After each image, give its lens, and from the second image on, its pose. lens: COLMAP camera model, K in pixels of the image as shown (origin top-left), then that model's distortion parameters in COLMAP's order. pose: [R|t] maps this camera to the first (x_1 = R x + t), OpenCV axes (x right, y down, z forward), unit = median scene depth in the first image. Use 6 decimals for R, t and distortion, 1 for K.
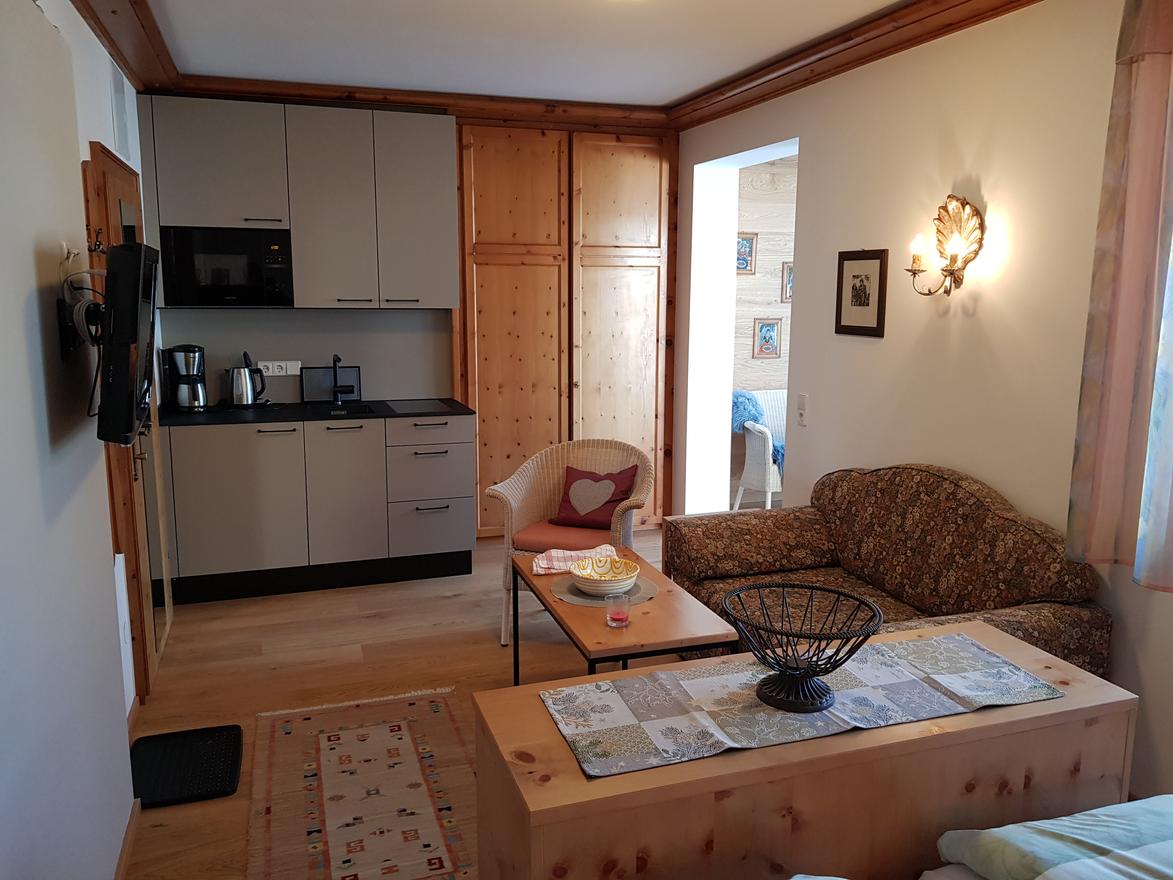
lens RADIAL K [[908.6, 0, 587.8], [0, 908.6, 434.6], [0, 0, 1]] dist [-0.008378, -0.001773]
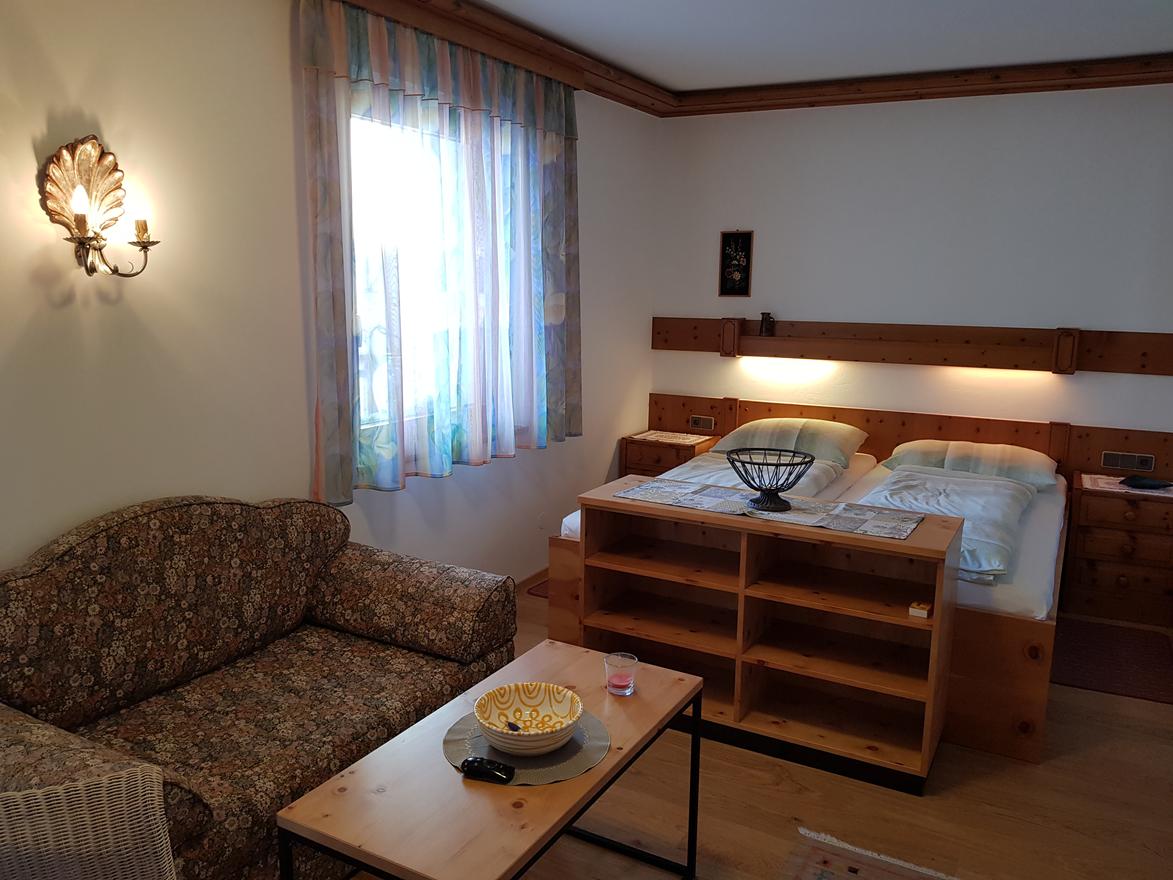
lens RADIAL K [[908.6, 0, 589.3], [0, 908.6, 445.5], [0, 0, 1]] dist [-0.008378, -0.001773]
pose [[-0.666043, -0.140885, 0.732487, -0.418062], [0.115097, 0.950829, 0.287537, -0.189222], [-0.736980, 0.275819, -0.617078, 1.207990]]
